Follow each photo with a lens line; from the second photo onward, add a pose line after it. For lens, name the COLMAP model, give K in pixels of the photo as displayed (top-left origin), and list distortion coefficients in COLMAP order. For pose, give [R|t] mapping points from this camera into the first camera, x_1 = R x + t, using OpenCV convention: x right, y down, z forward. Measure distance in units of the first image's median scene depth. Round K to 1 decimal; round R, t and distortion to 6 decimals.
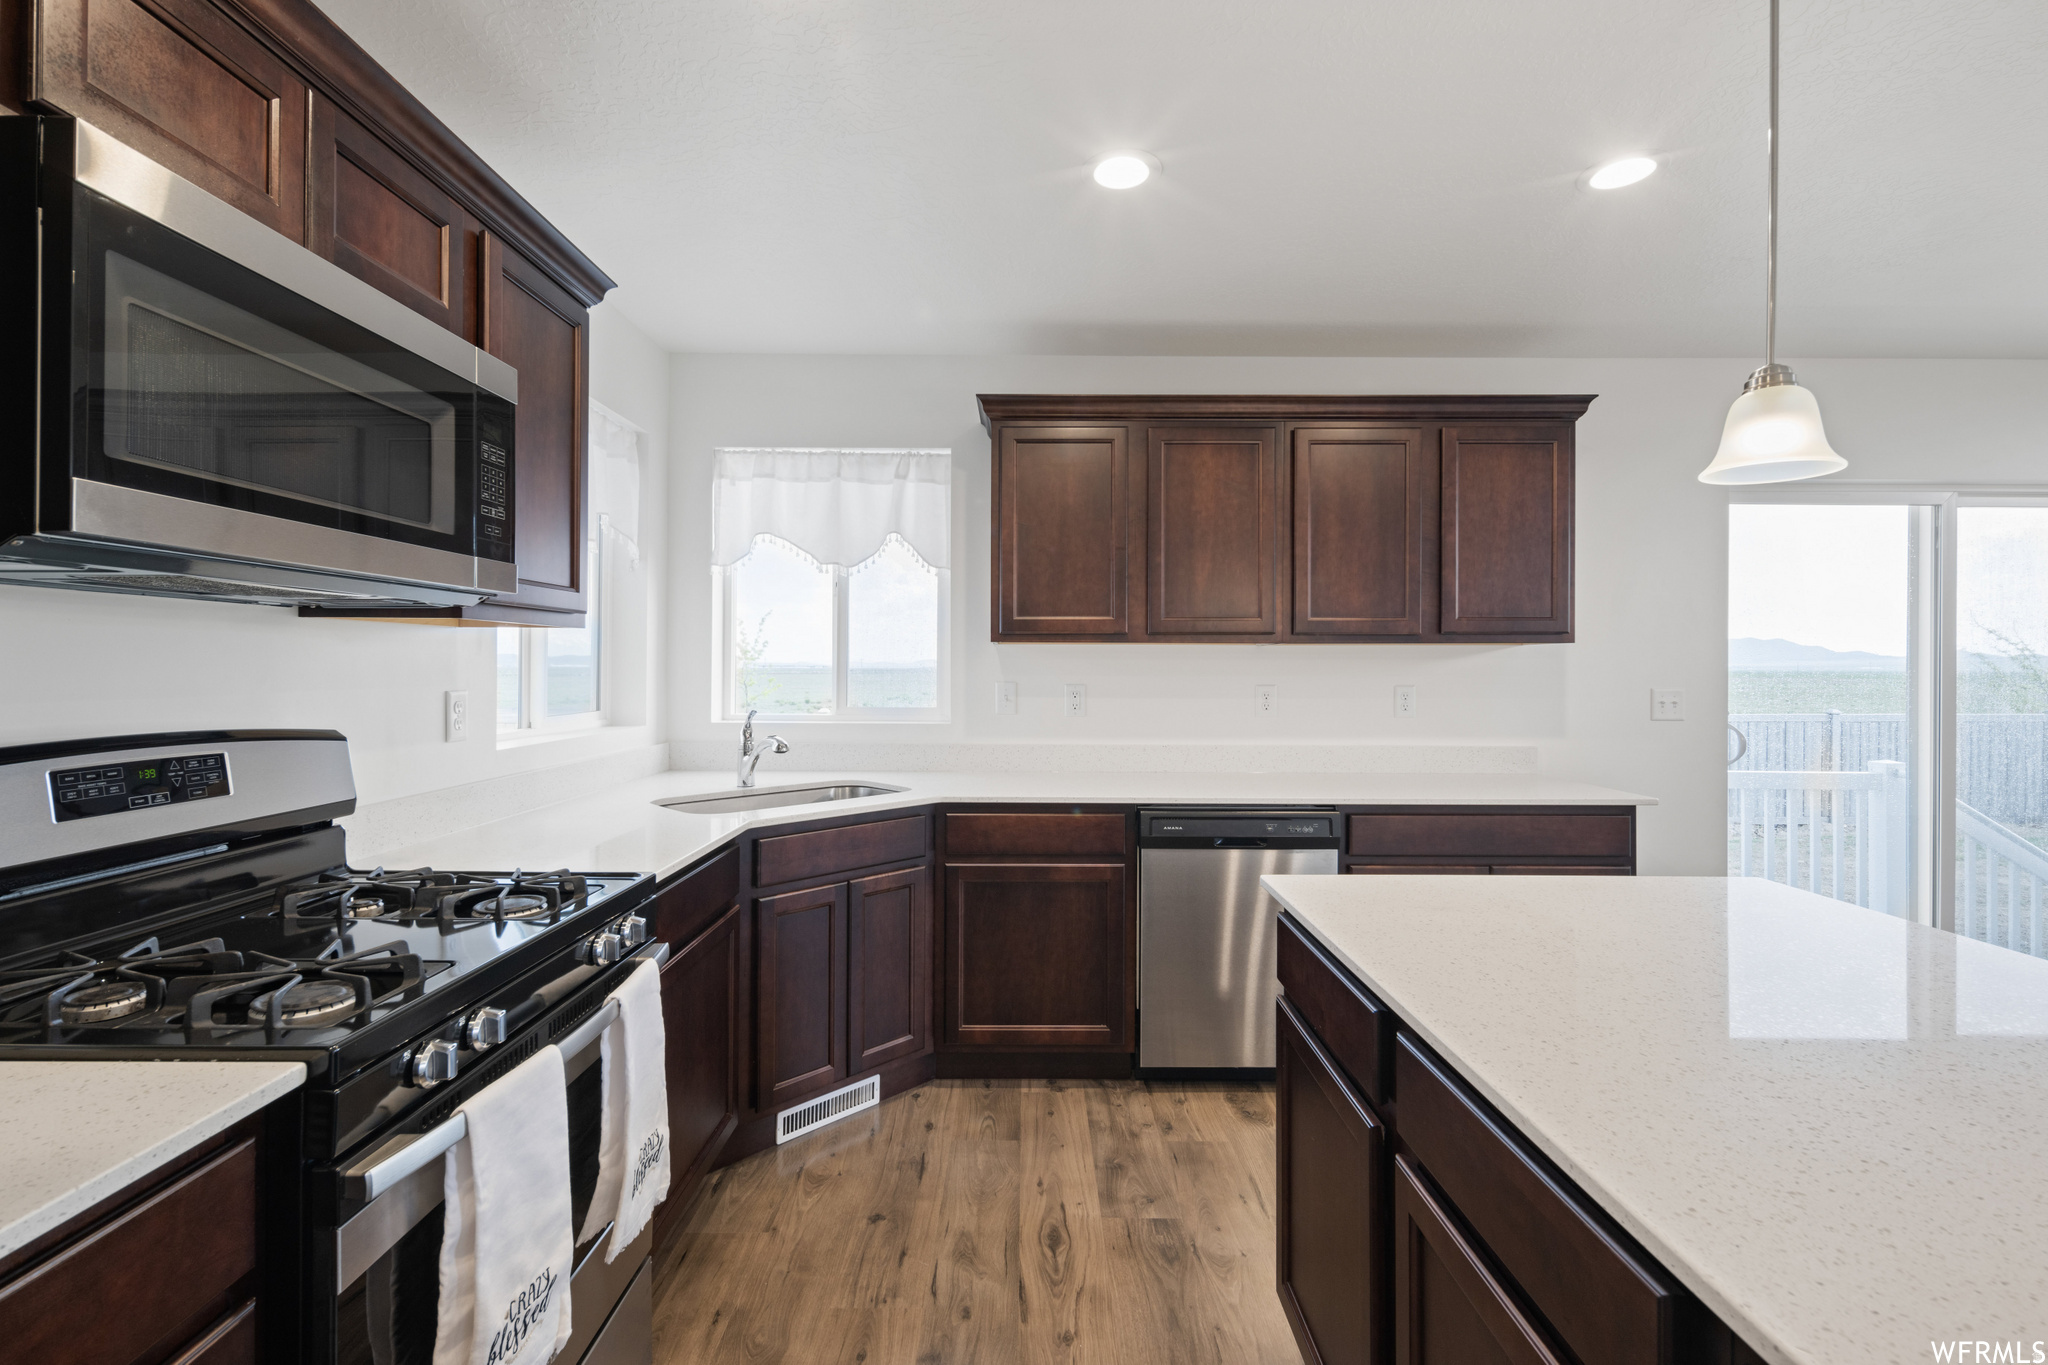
lens RADIAL K [[890.7, 0, 1021.3], [0, 890.7, 671.2], [0, 0, 1]] dist [0.003249, 0.000579]
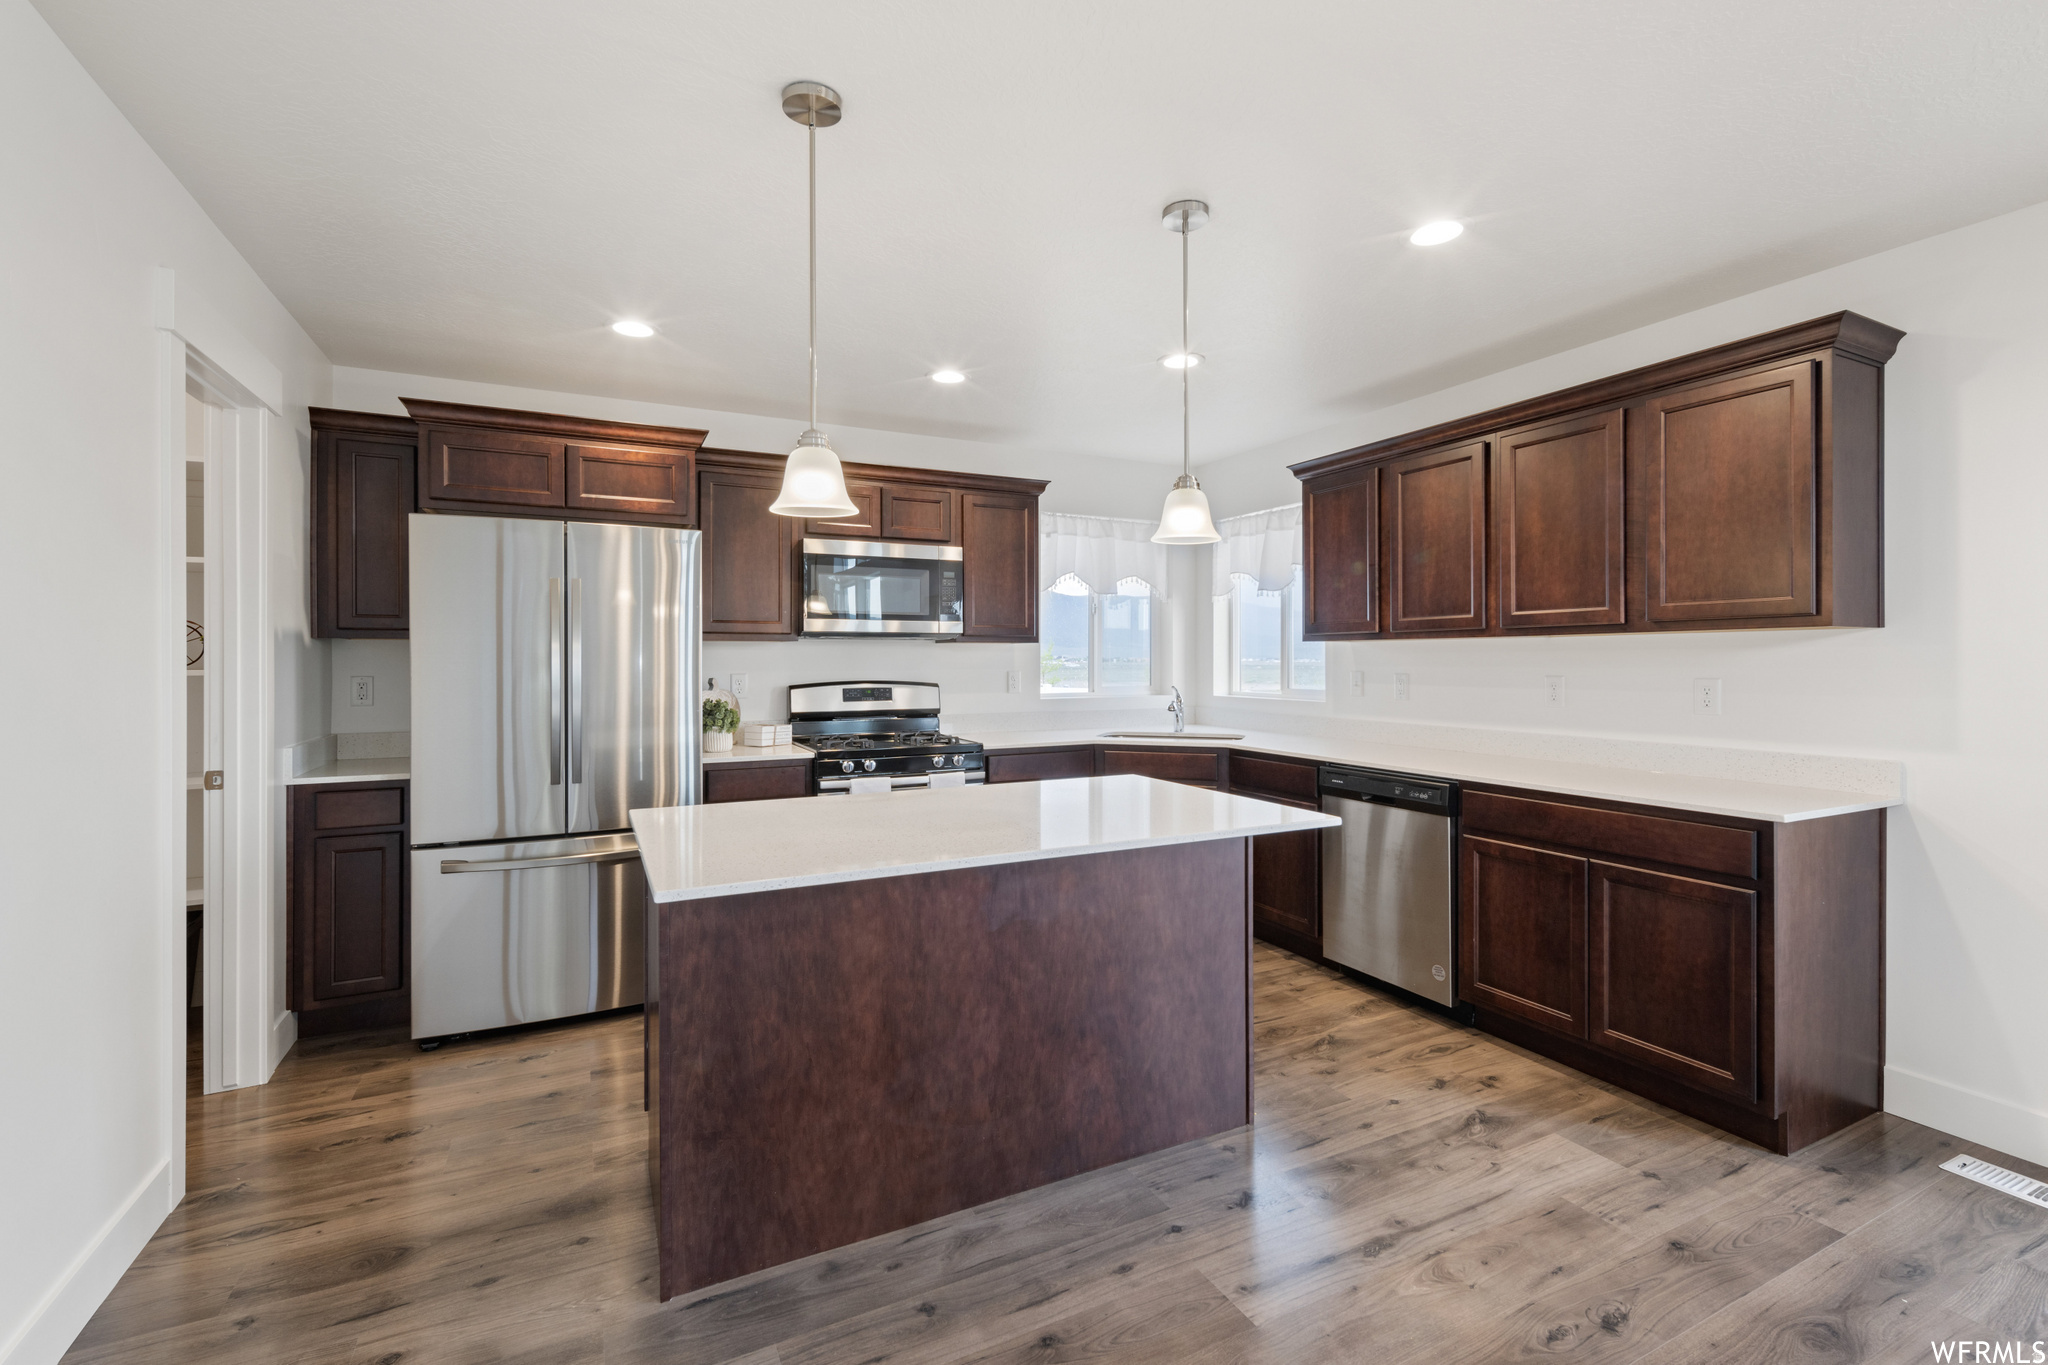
lens RADIAL K [[890.7, 0, 1023.3], [0, 890.7, 670.5], [0, 0, 1]] dist [0.003249, 0.000579]
pose [[0.440710, 0.005607, -0.897632, 1.053350], [-0.001052, 0.999983, 0.005730, 0.004825], [0.897649, -0.001581, 0.440709, 0.001432]]
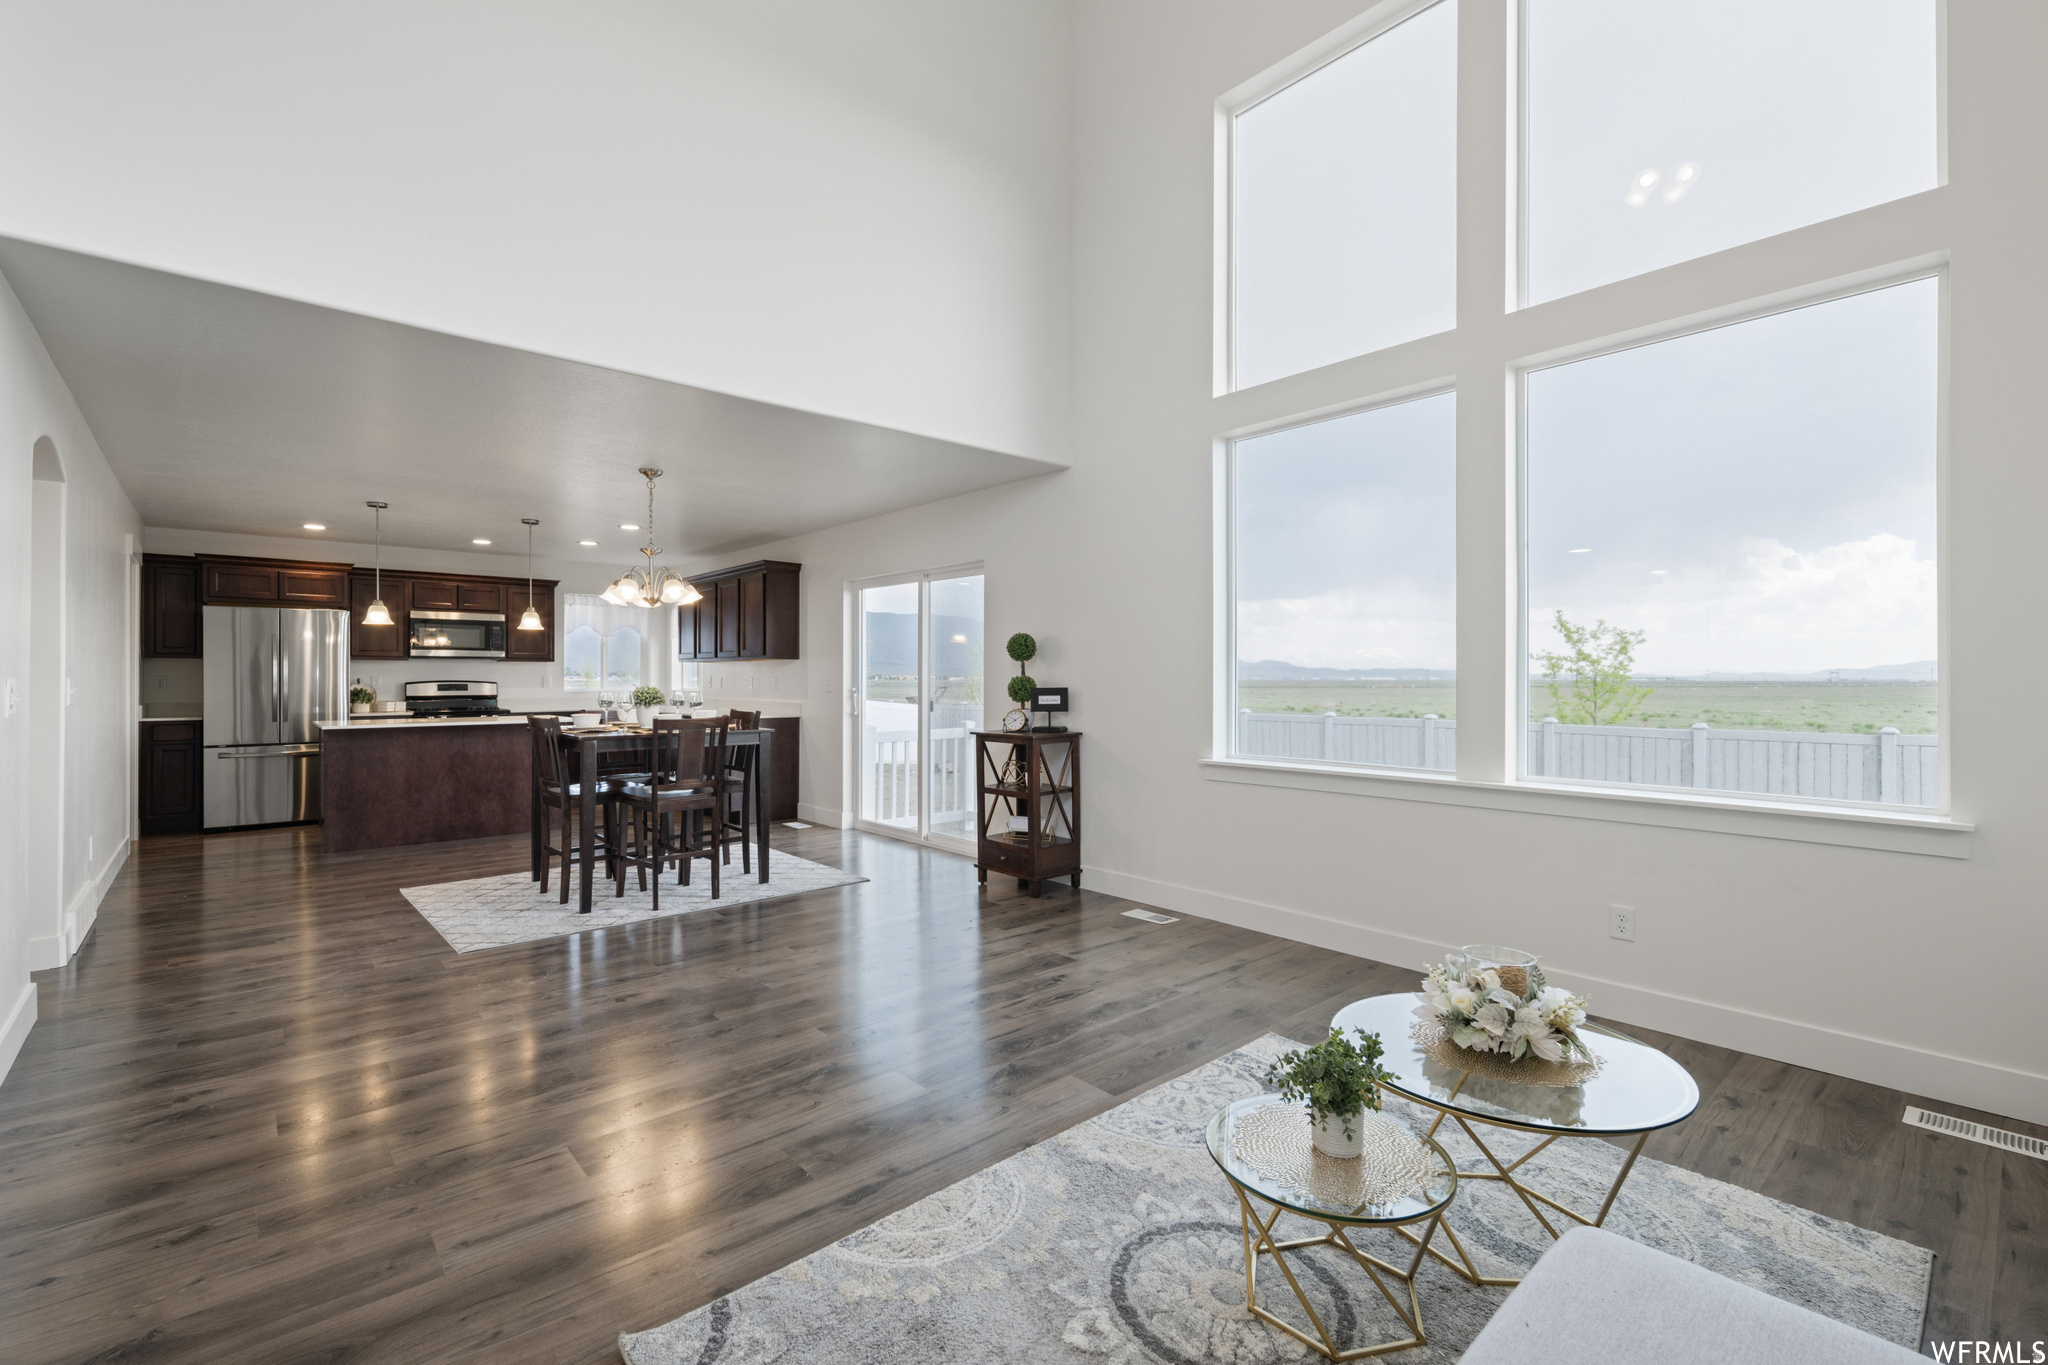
lens RADIAL K [[890.7, 0, 1038.8], [0, 890.7, 675.0], [0, 0, 1]] dist [0.003249, 0.000579]
pose [[0.670102, -0.005574, -0.742248, 1.943710], [-0.002444, 0.999950, -0.009717, 0.018964], [0.742265, 0.008325, 0.670055, -0.048931]]
